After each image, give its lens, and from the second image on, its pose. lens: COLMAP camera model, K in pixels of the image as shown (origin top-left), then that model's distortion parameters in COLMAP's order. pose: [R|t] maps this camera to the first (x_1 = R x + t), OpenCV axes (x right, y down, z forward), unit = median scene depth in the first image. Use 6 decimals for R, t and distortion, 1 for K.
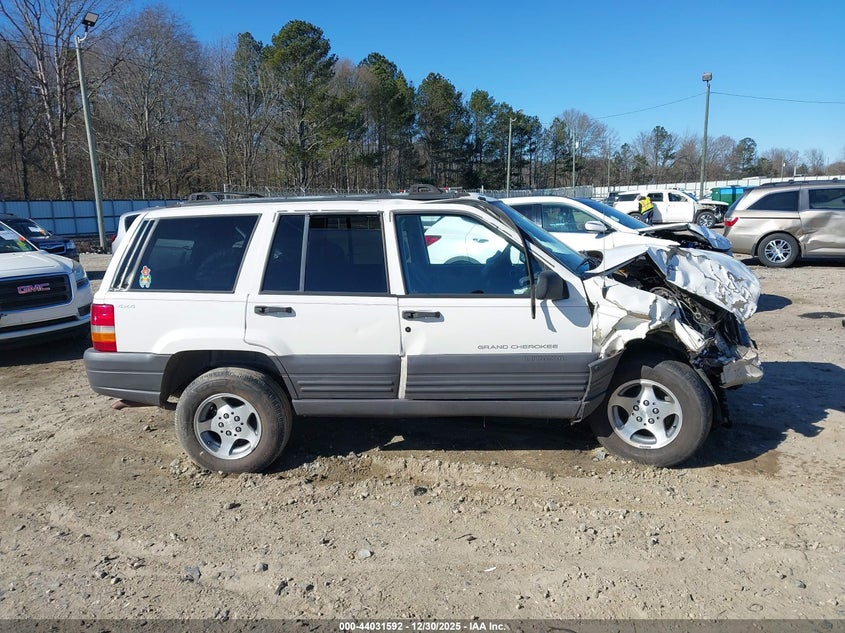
lens RADIAL K [[690.5, 0, 418.6], [0, 690.5, 315.9], [0, 0, 1]] dist [0.088189, -0.158647]
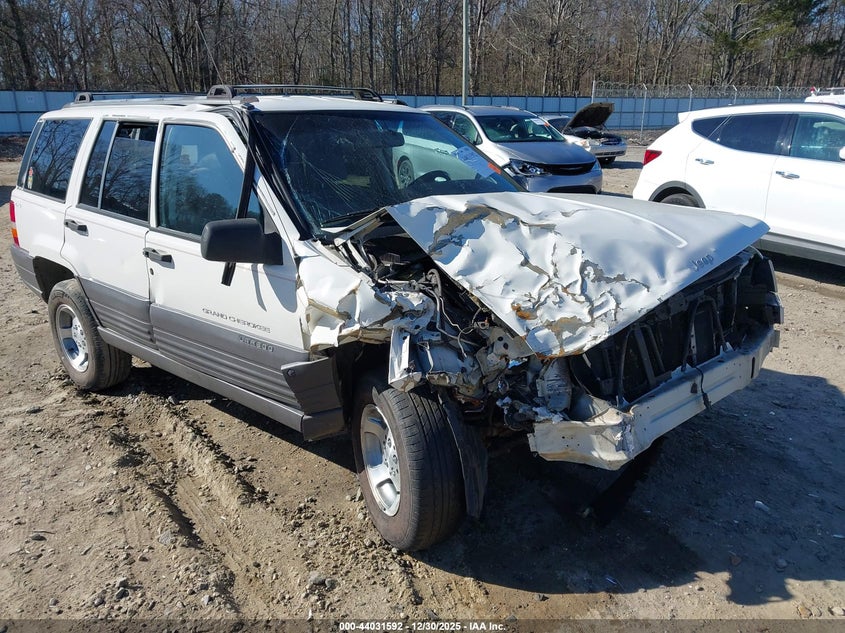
lens RADIAL K [[690.5, 0, 418.6], [0, 690.5, 315.9], [0, 0, 1]] dist [0.088189, -0.158647]
pose [[0.798297, 0.198779, -0.568514, 0.687257], [-0.118171, 0.977311, 0.175780, -0.106398], [0.590557, -0.073143, 0.803675, 0.504899]]
